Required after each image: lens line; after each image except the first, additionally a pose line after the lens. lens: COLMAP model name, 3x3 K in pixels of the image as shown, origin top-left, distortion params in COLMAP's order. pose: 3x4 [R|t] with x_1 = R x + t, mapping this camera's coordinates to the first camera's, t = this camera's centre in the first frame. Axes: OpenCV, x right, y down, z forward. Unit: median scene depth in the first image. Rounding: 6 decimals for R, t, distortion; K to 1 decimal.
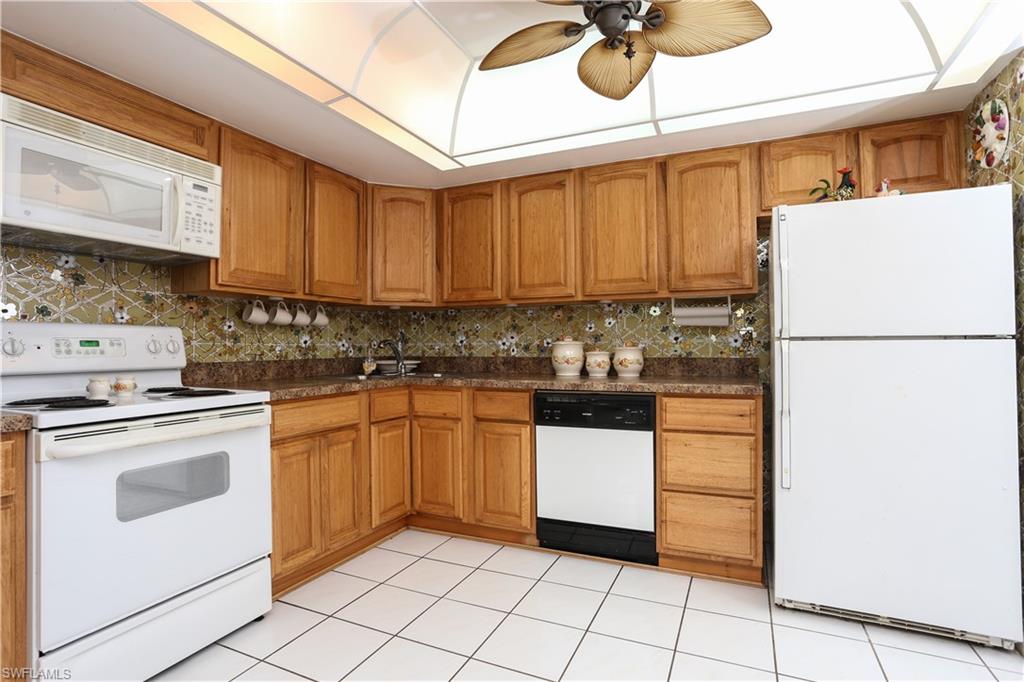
lens RADIAL K [[507.4, 0, 511.0], [0, 507.4, 341.0], [0, 0, 1]] dist [-0.047254, -0.000609]
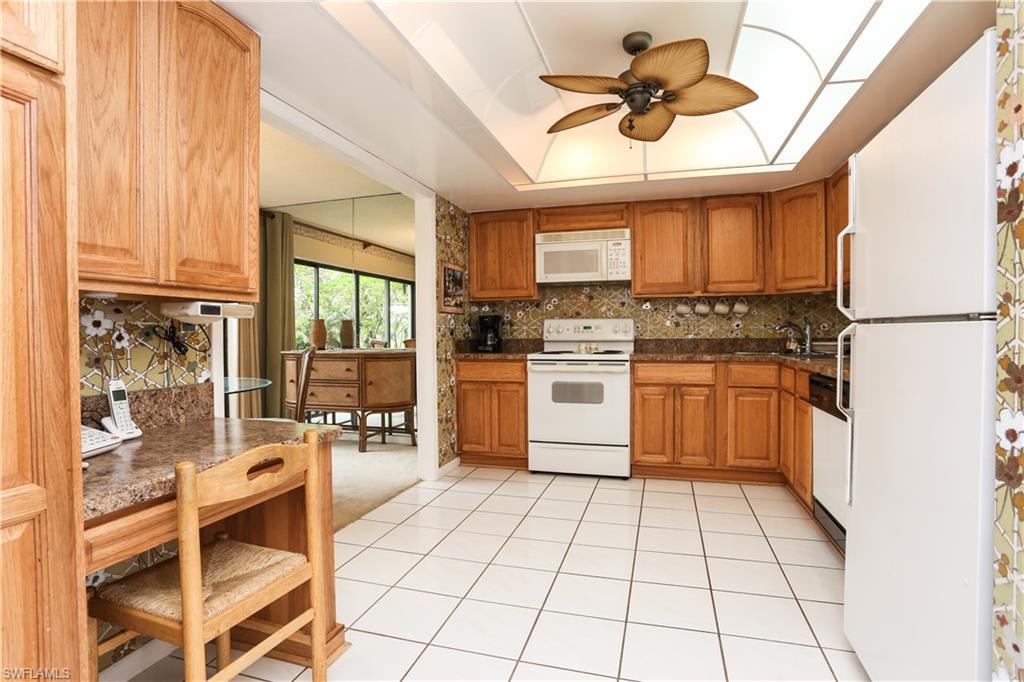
lens RADIAL K [[507.4, 0, 515.9], [0, 507.4, 334.0], [0, 0, 1]] dist [-0.047254, -0.000609]
pose [[0.157351, 0.007259, -0.987516, 0.880328], [0.012625, 0.999876, 0.009362, 0.005186], [0.987462, -0.013941, 0.157240, 0.230517]]
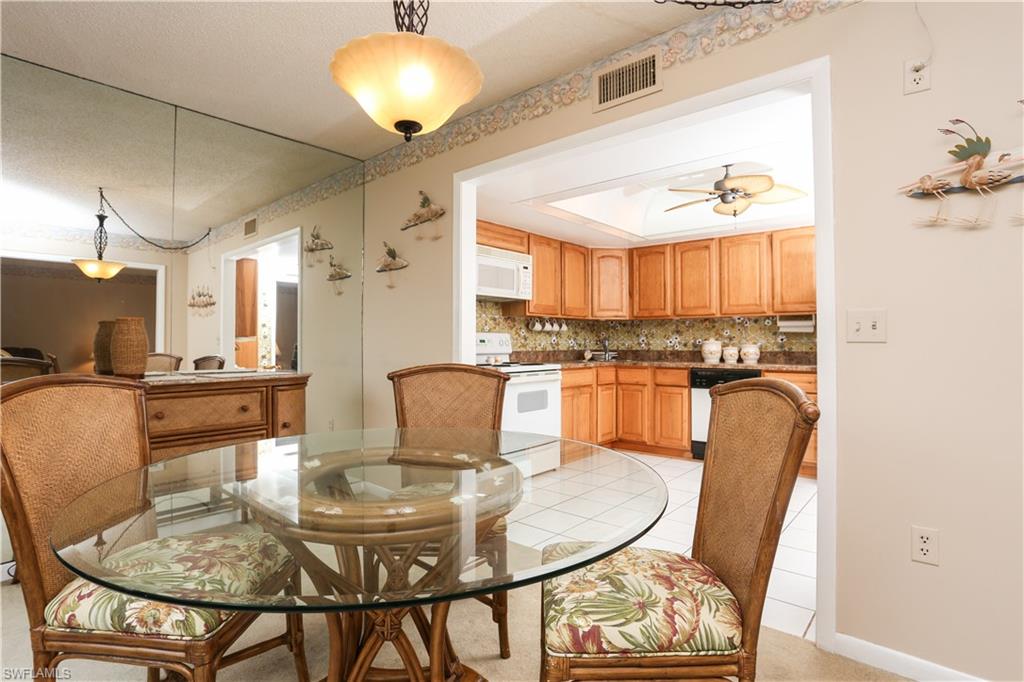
lens RADIAL K [[507.4, 0, 519.8], [0, 507.4, 340.3], [0, 0, 1]] dist [-0.047254, -0.000609]
pose [[0.961620, 0.004001, -0.274356, -0.041661], [-0.003072, 0.999988, 0.003817, -0.006054], [0.274368, -0.002827, 0.961621, -0.802505]]
